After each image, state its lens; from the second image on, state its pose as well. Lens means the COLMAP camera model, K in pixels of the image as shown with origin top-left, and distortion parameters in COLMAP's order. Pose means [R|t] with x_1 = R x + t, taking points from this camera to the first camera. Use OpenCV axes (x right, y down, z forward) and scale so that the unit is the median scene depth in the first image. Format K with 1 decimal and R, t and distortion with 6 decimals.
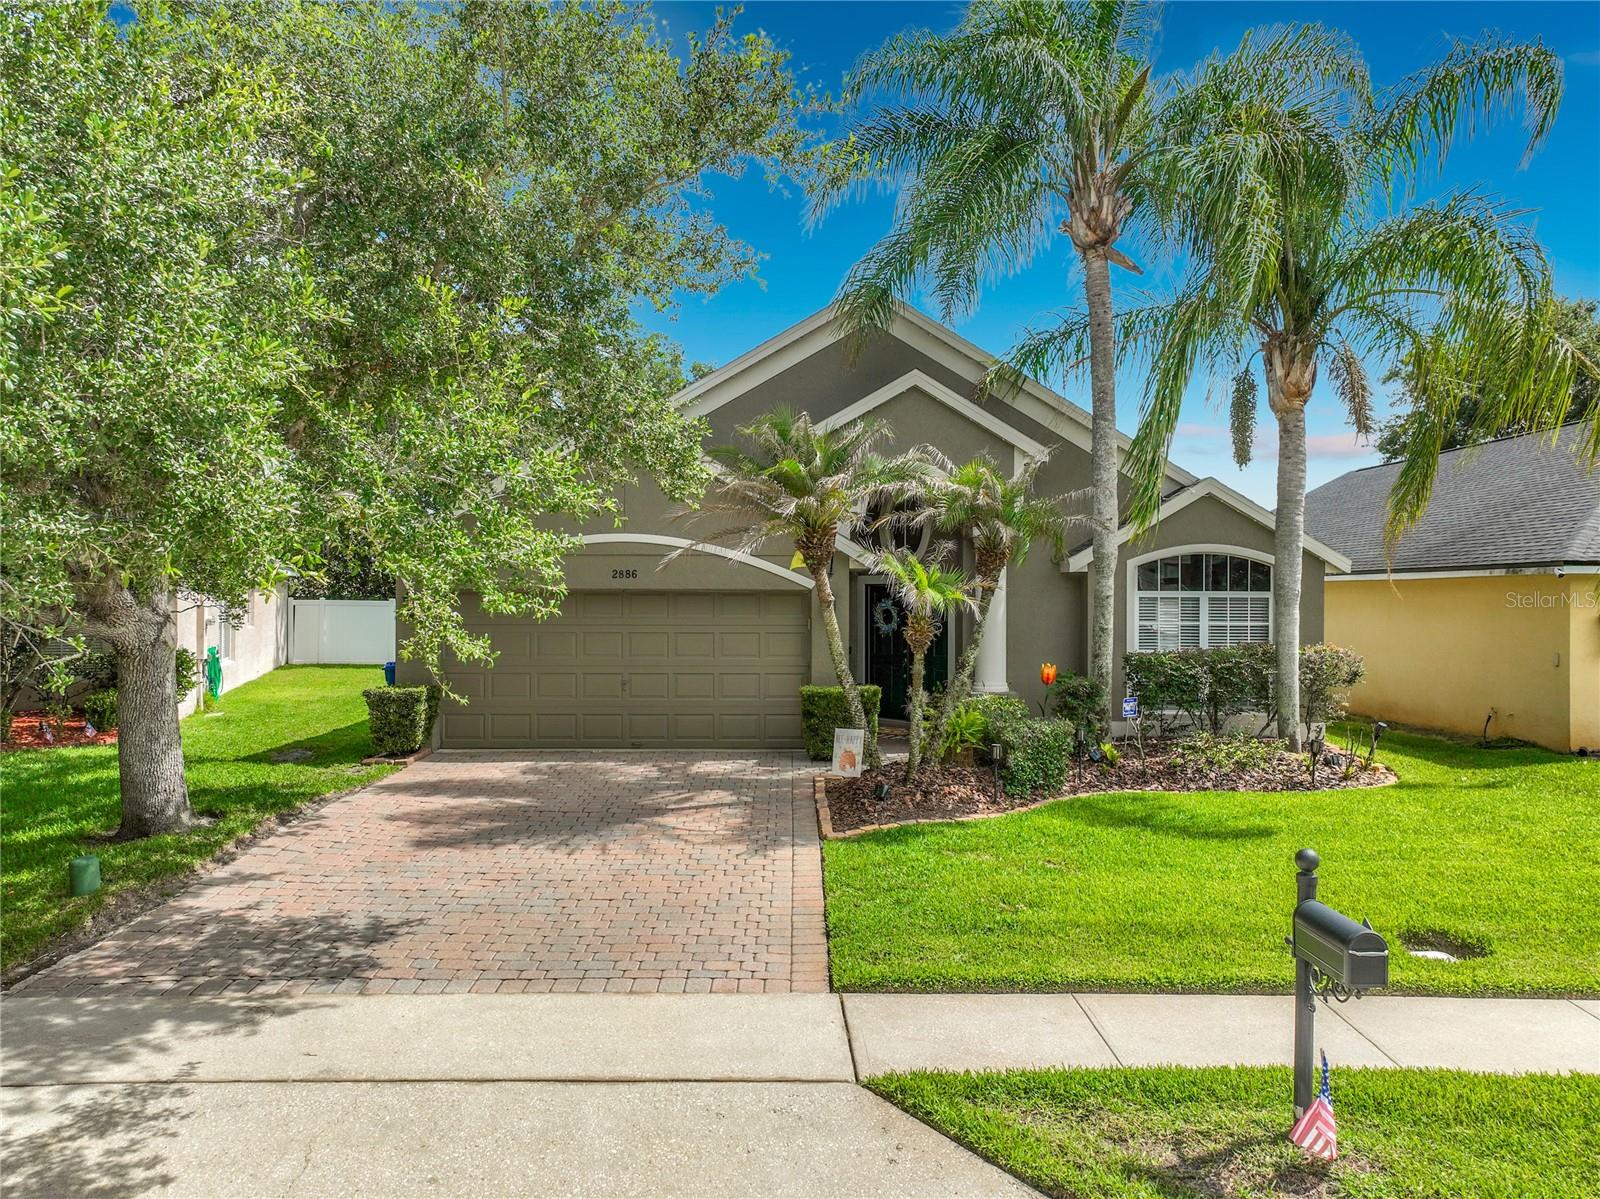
lens RADIAL K [[1161.9, 0, 789.6], [0, 1161.9, 593.2], [0, 0, 1]] dist [-0.004579, 0.026434]
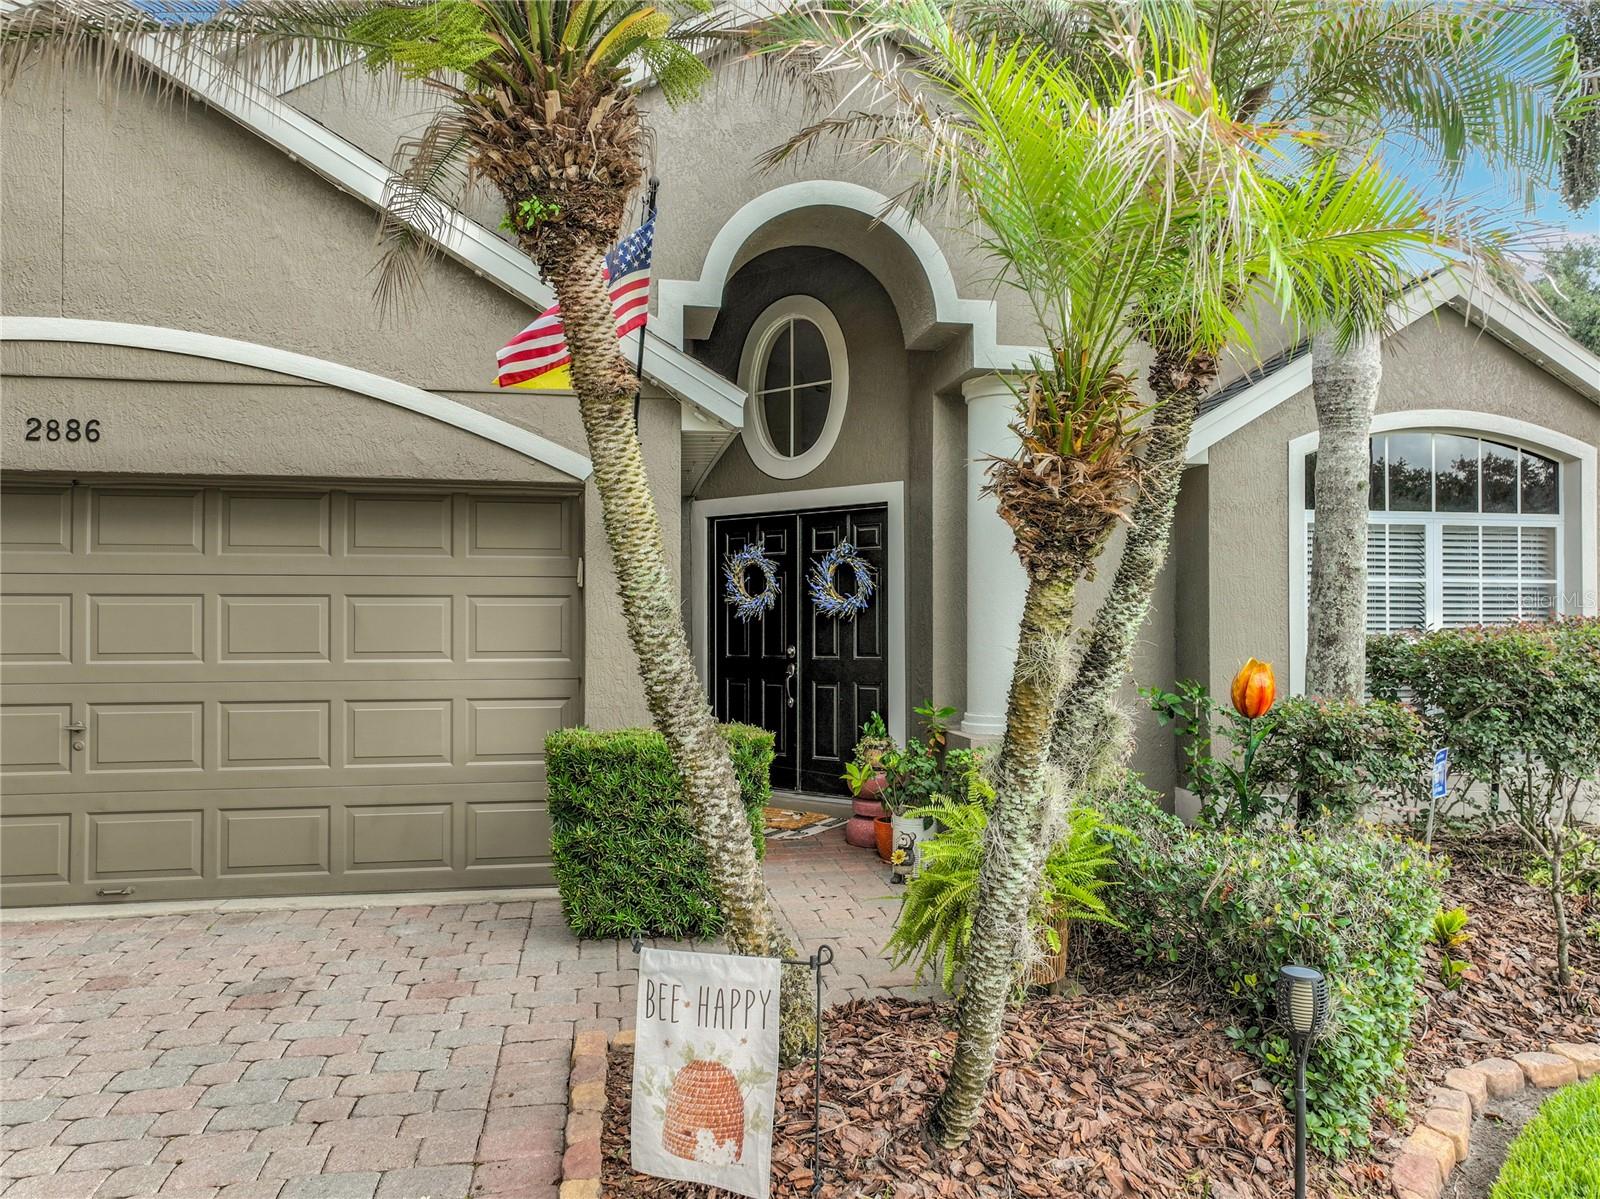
lens RADIAL K [[1161.9, 0, 810.3], [0, 1161.9, 608.6], [0, 0, 1]] dist [-0.004579, 0.026434]
pose [[0.984447, 0.000340, 0.175681, 0.026844], [0.001615, 0.999938, -0.010982, 0.047526], [-0.175674, 0.011095, 0.984386, 0.650903]]
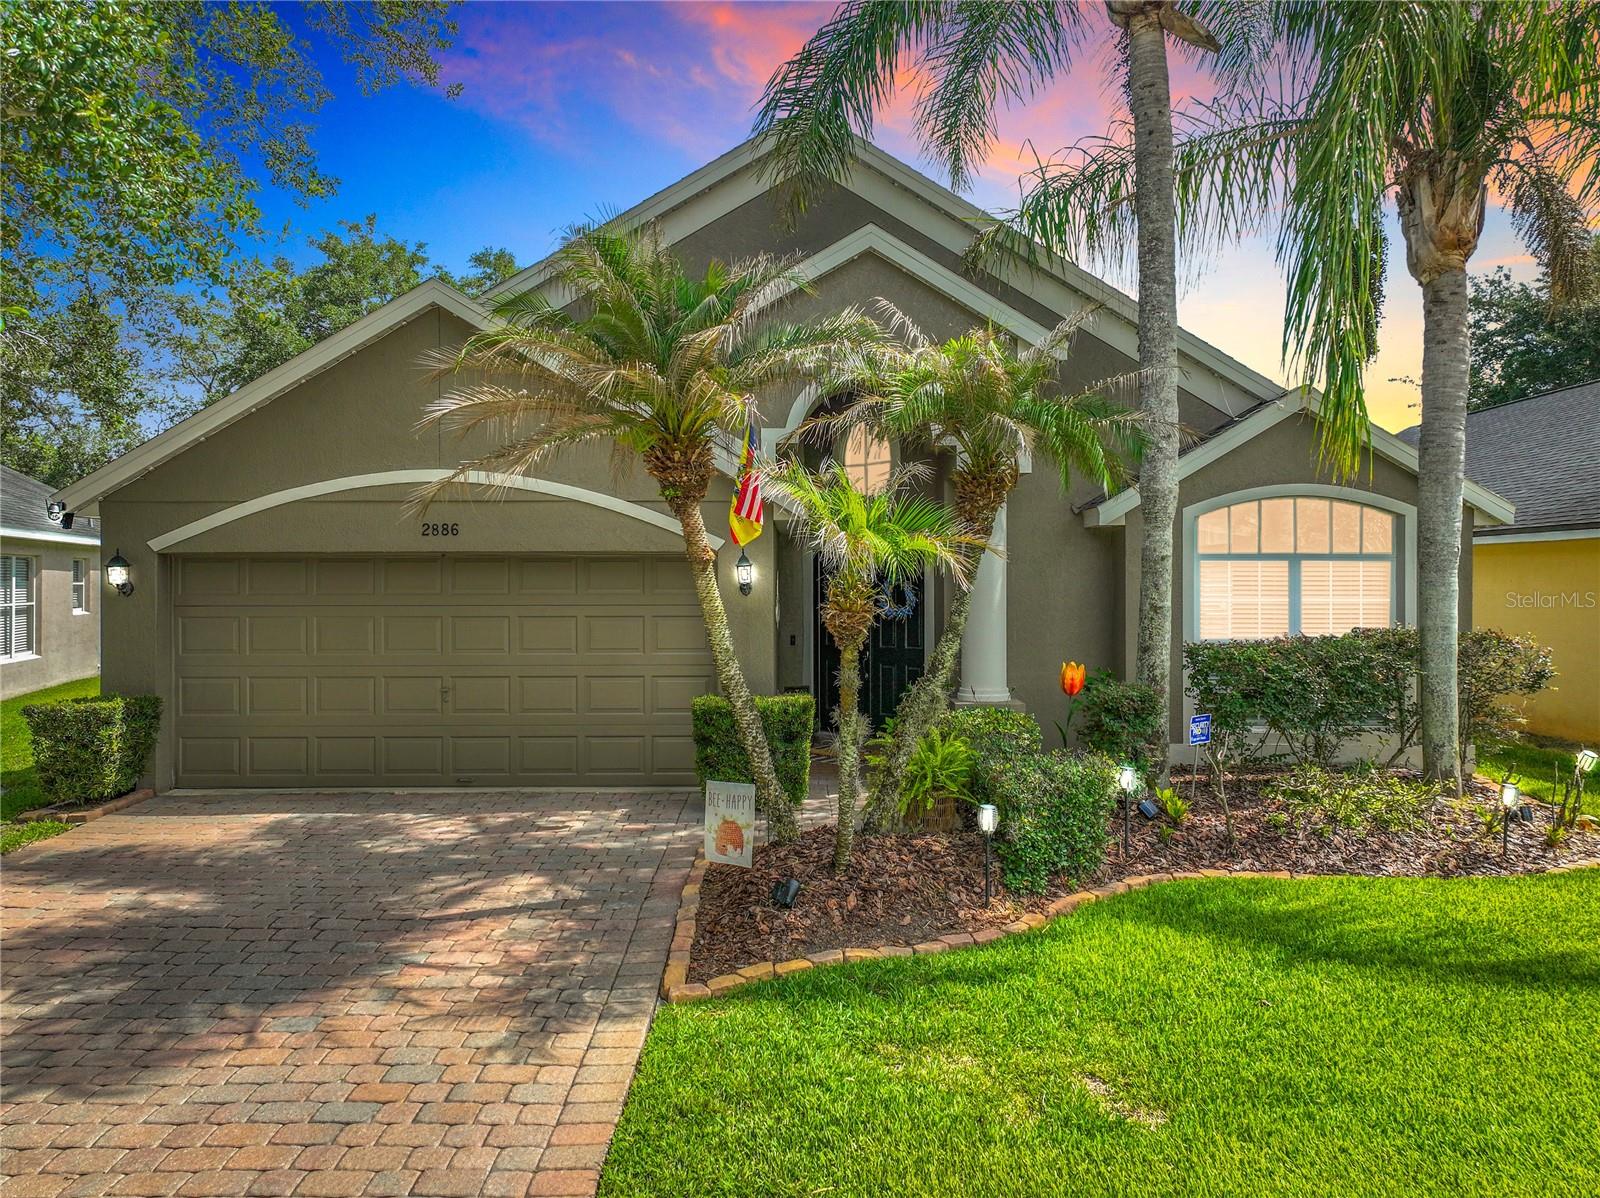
lens RADIAL K [[1161.9, 0, 794.8], [0, 1161.9, 596.4], [0, 0, 1]] dist [-0.004579, 0.026434]
pose [[0.999989, -0.003599, 0.003101, 0.066698], [0.003555, 0.999898, 0.013821, 0.014864], [-0.003150, -0.013810, 0.999900, 0.353849]]
